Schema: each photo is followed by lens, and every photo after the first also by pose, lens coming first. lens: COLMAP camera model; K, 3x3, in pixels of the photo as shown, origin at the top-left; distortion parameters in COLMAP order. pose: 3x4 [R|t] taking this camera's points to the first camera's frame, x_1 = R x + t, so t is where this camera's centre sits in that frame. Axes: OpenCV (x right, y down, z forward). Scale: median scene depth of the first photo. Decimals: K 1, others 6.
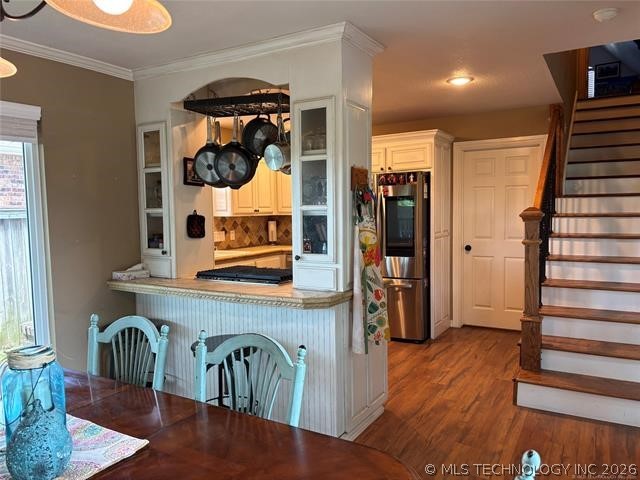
lens RADIAL K [[482.0, 0, 323.3], [0, 482.0, 242.7], [0, 0, 1]] dist [0.067683, -0.096730]
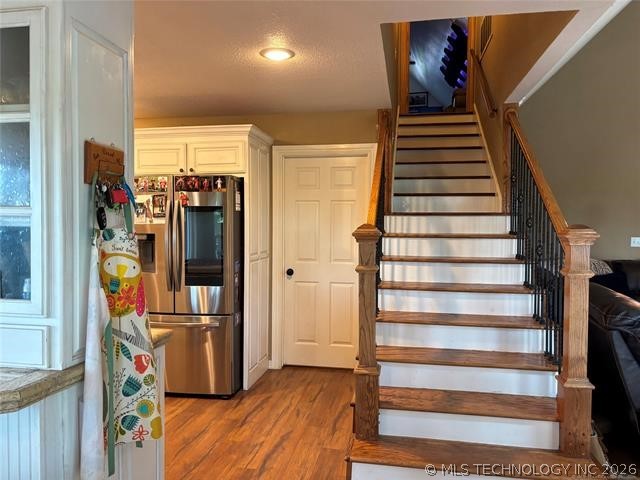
lens RADIAL K [[482.0, 0, 323.3], [0, 482.0, 242.7], [0, 0, 1]] dist [0.067683, -0.096730]
pose [[0.937866, 0.010714, 0.346833, 0.074751], [0.002128, 0.999327, -0.036622, -0.011331], [-0.346992, 0.035085, 0.937212, 0.233185]]
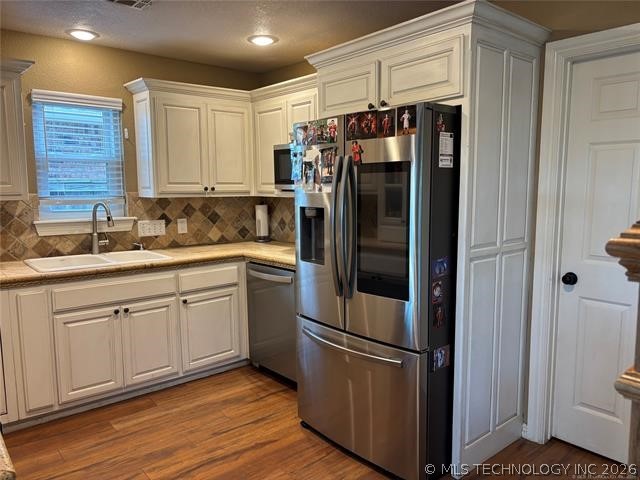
lens RADIAL K [[482.0, 0, 323.3], [0, 482.0, 242.7], [0, 0, 1]] dist [0.067683, -0.096730]
pose [[0.943611, 0.050713, -0.327149, 0.270095], [-0.033681, 0.997776, 0.057522, -0.048944], [0.329338, -0.043259, 0.943220, 0.586827]]
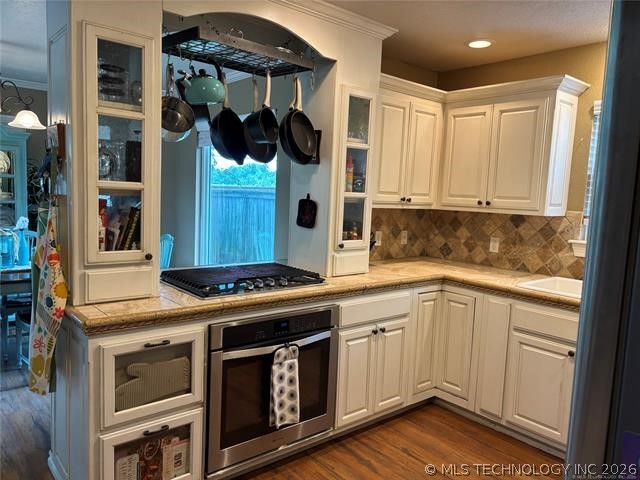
lens RADIAL K [[482.0, 0, 323.3], [0, 482.0, 242.7], [0, 0, 1]] dist [0.067683, -0.096730]
pose [[-0.333587, 0.096270, -0.937791, 0.516894], [-0.102389, 0.985187, 0.137558, -0.108940], [0.937142, 0.141907, -0.318789, 1.422042]]
